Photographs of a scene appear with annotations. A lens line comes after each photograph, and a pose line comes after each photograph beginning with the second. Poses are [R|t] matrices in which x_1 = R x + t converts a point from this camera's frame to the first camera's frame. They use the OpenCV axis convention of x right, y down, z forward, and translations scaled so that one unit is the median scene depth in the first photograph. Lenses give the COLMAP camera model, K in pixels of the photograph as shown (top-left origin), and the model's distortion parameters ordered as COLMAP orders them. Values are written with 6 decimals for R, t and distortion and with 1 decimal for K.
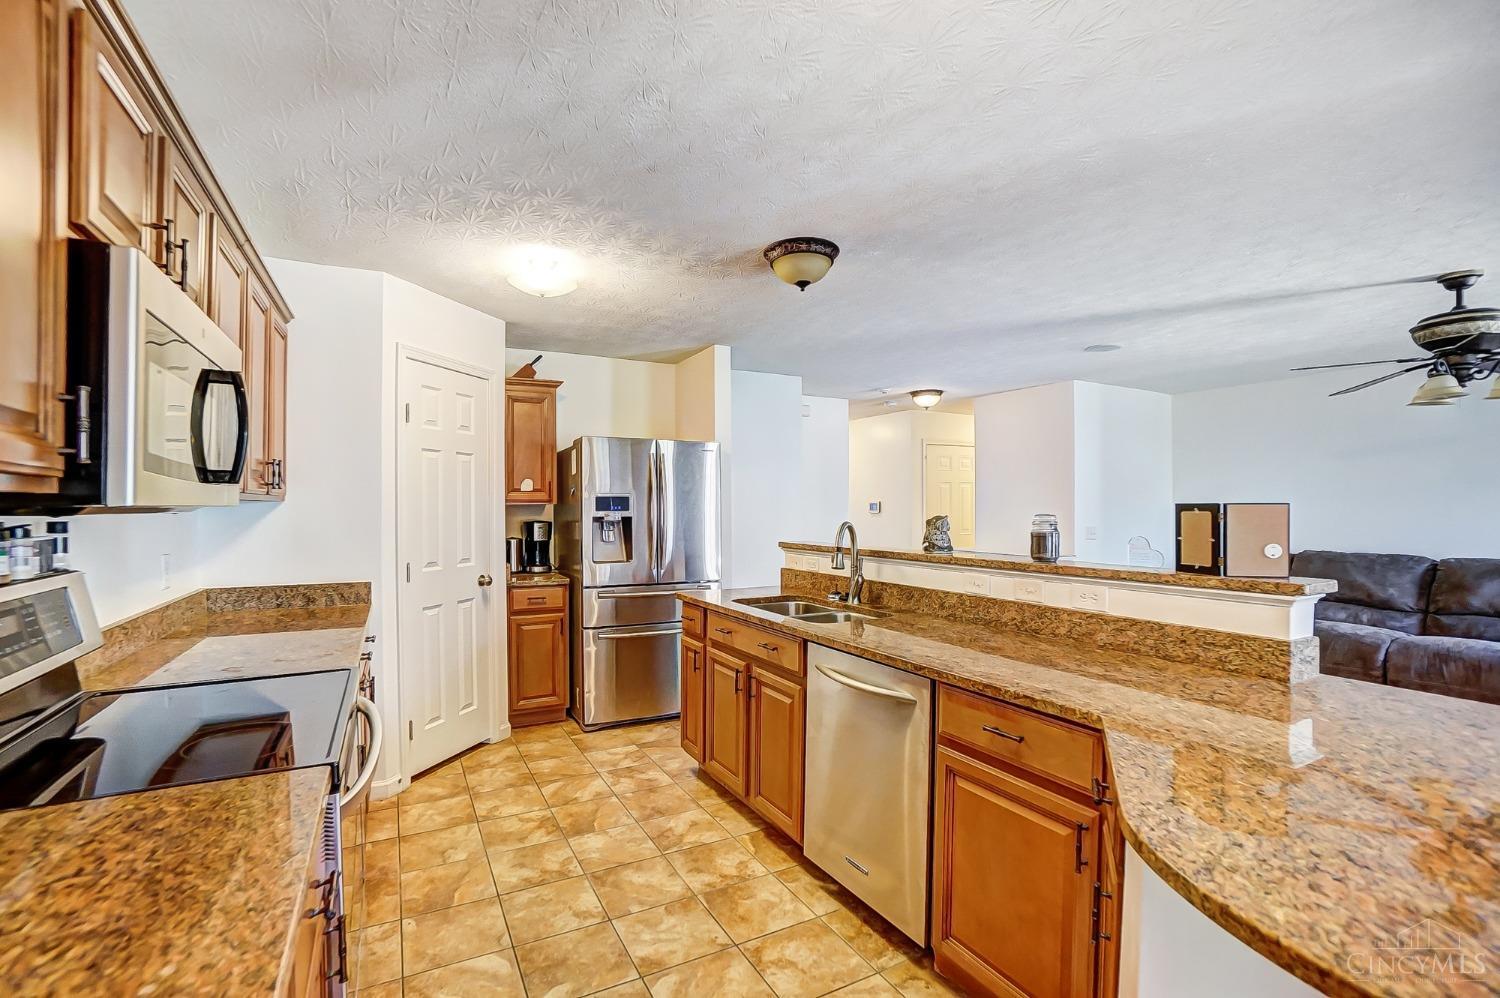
lens RADIAL K [[663.7, 0, 744.2], [0, 663.7, 505.8], [0, 0, 1]] dist [-0.062444, 0.021780]
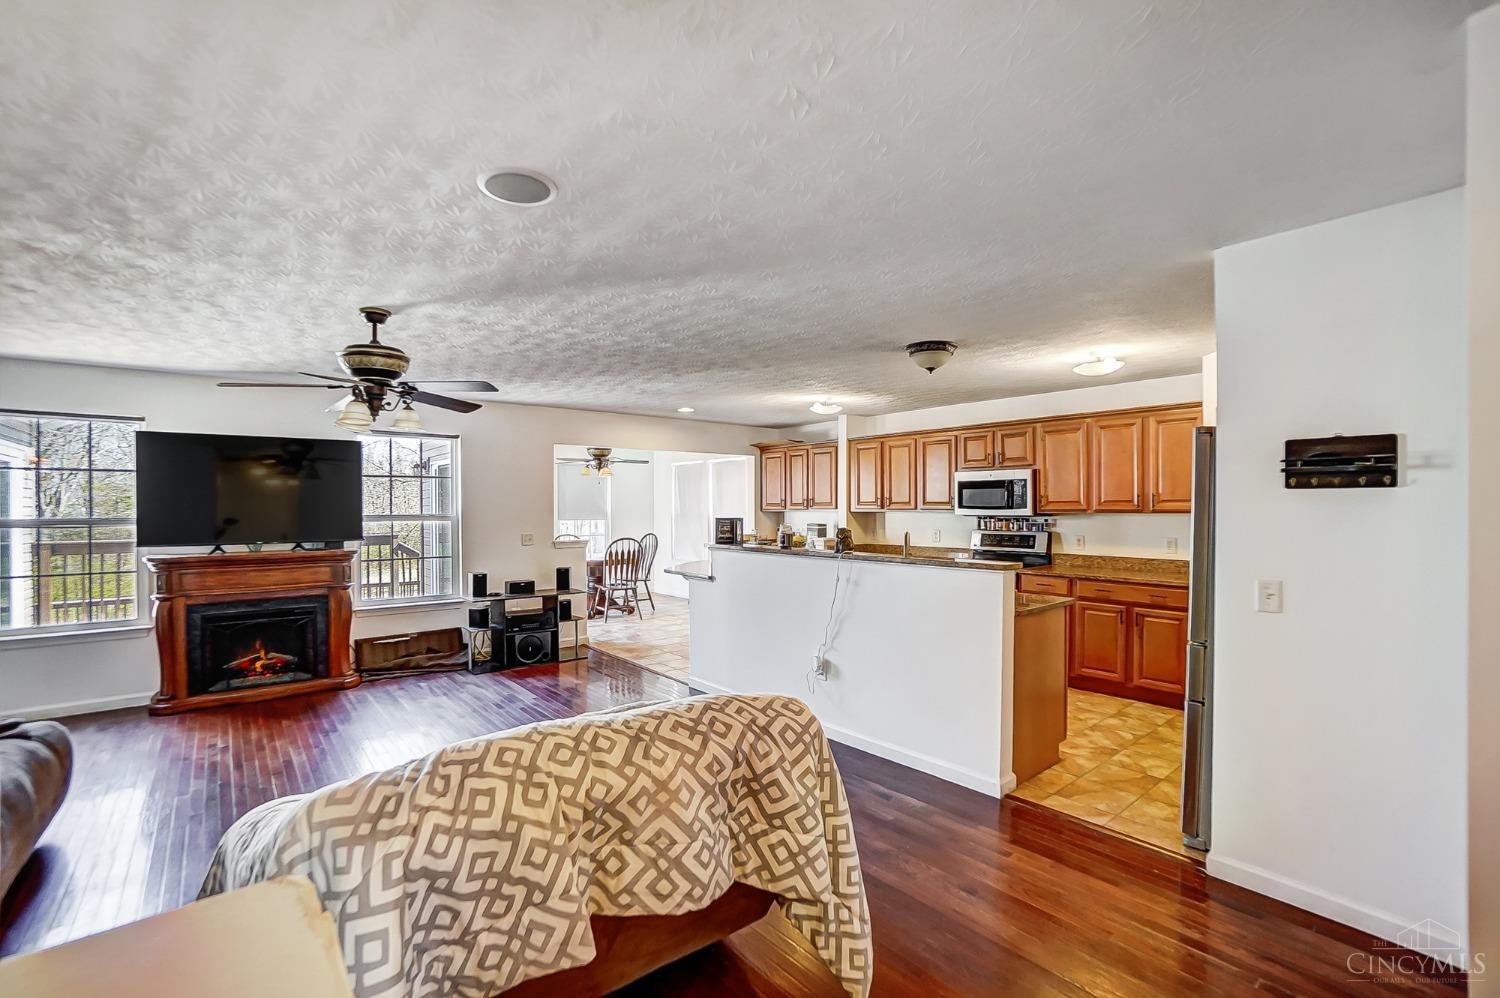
lens RADIAL K [[663.7, 0, 744.2], [0, 663.7, 505.8], [0, 0, 1]] dist [-0.062444, 0.021780]
pose [[-0.979704, 0.005404, -0.200375, 0.564436], [0.005243, 0.999985, 0.001331, -0.025296], [0.200379, 0.000254, -0.979718, 1.691797]]
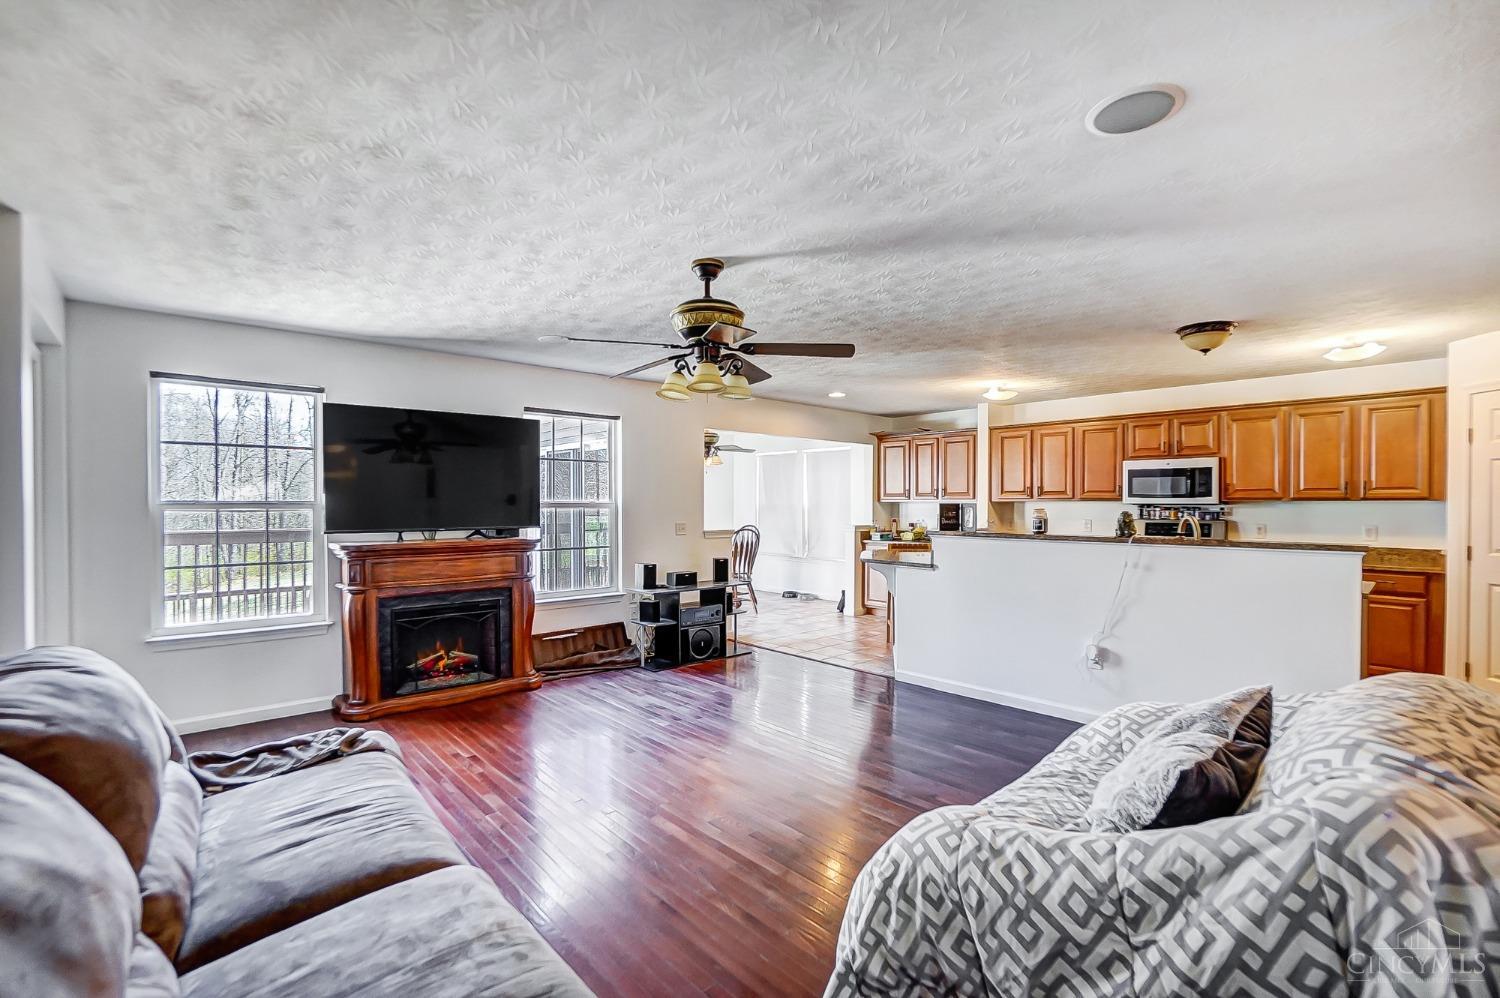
lens RADIAL K [[663.7, 0, 744.2], [0, 663.7, 505.8], [0, 0, 1]] dist [-0.062444, 0.021780]
pose [[-0.968221, 0.002933, -0.250077, 1.015579], [0.001684, 0.999985, 0.005205, -0.003187], [0.250089, 0.004618, -0.968212, 1.520335]]
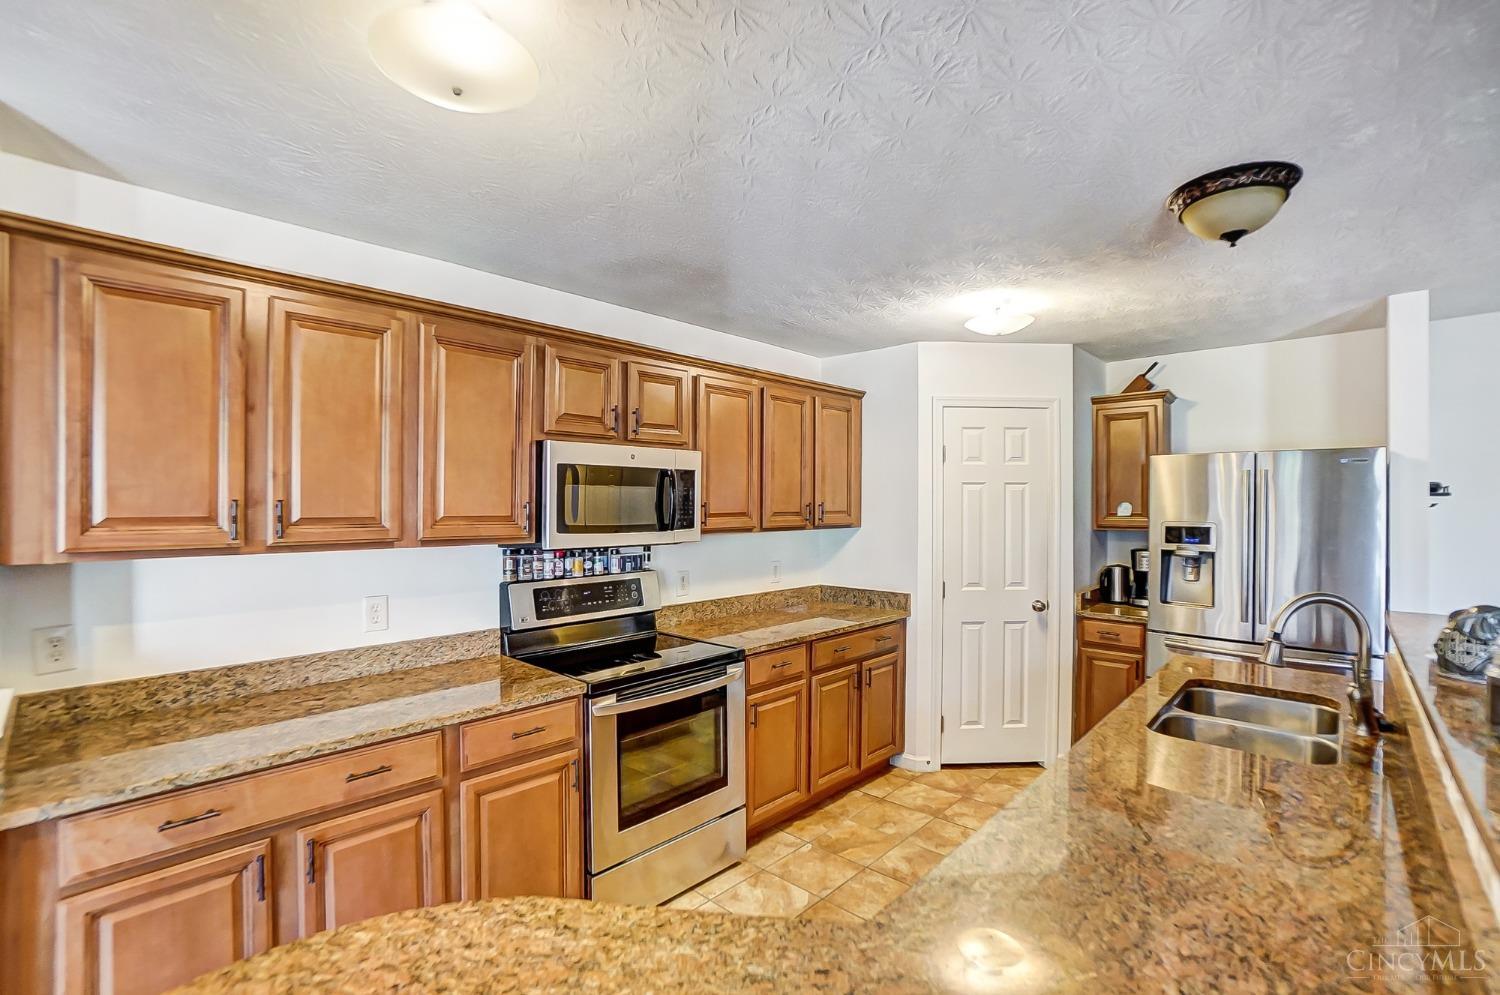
lens RADIAL K [[663.7, 0, 744.2], [0, 663.7, 504.3], [0, 0, 1]] dist [-0.062444, 0.021780]
pose [[0.323731, 0.002142, -0.946147, 0.392881], [-0.002526, 0.999996, 0.001399, -0.042202], [0.946146, 0.001937, 0.323735, 0.220866]]
